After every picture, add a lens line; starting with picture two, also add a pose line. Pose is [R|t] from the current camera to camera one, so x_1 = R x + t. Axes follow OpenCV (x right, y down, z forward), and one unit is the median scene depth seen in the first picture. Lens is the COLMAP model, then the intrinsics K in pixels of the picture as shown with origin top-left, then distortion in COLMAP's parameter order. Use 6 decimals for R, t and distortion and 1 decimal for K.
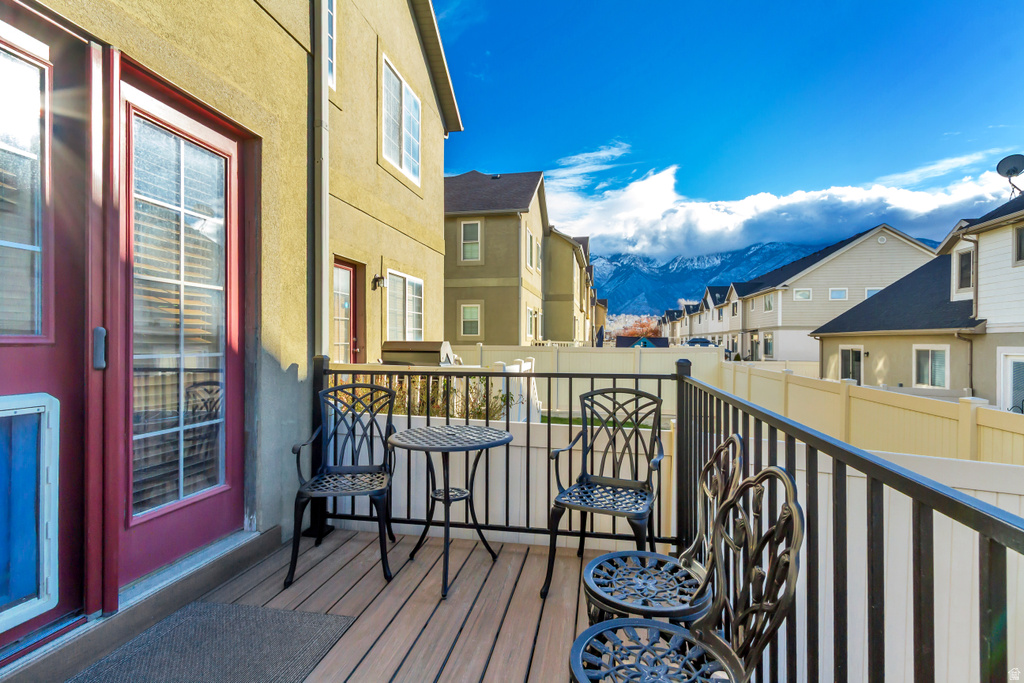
lens RADIAL K [[474.1, 0, 518.4], [0, 474.1, 347.2], [0, 0, 1]] dist [0.006095, -0.000784]
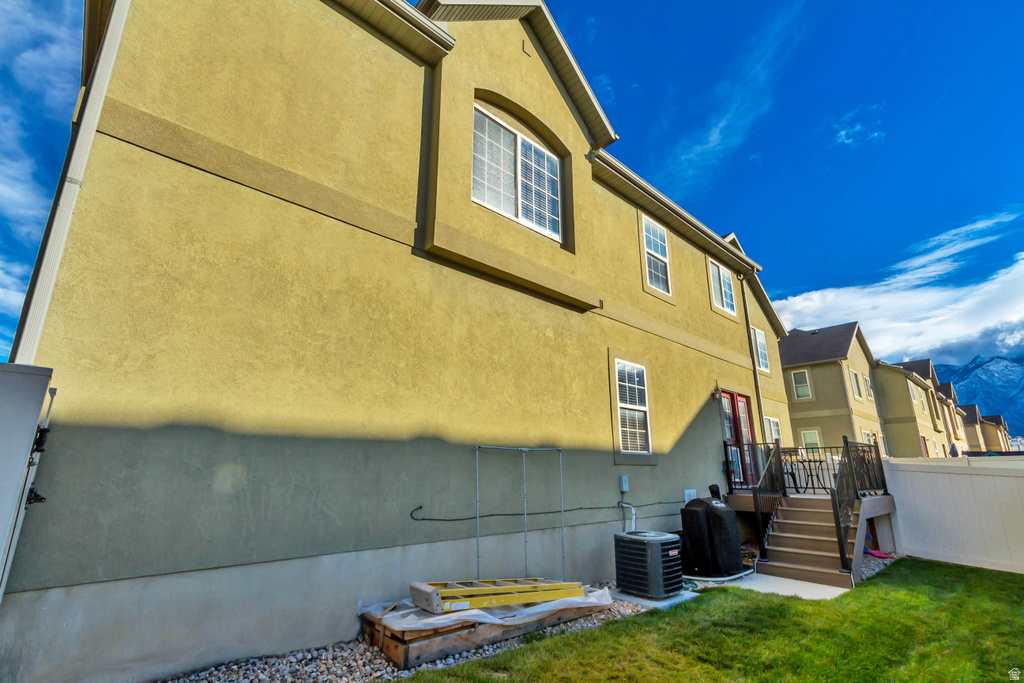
lens RADIAL K [[474.1, 0, 516.3], [0, 474.1, 348.6], [0, 0, 1]] dist [0.006095, -0.000784]
pose [[0.794191, -0.156602, -0.587143, 0.053287], [-0.008061, 0.963423, -0.267866, 0.042595], [0.607615, 0.217469, 0.763879, -0.458119]]
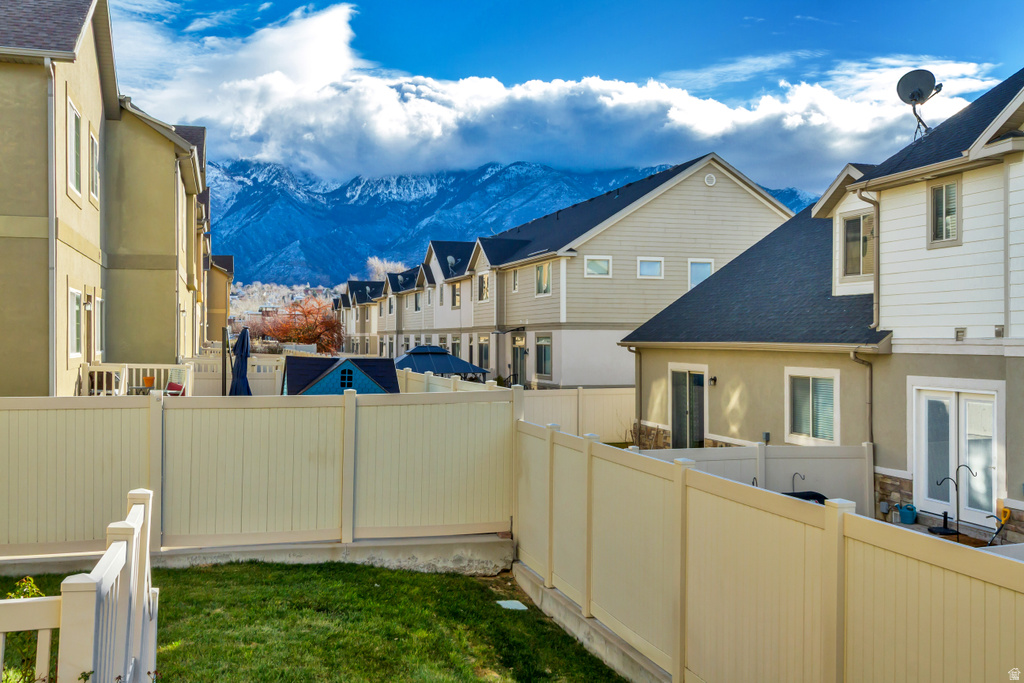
lens RADIAL K [[938.8, 0, 484.5], [0, 938.8, 326.4], [0, 0, 1]] dist [-0.000382, 0.000000]
pose [[0.896869, 0.000991, 0.442294, -0.014562], [0.007799, 0.999807, -0.018055, -0.026467], [-0.442227, 0.019643, 0.896688, 0.083636]]
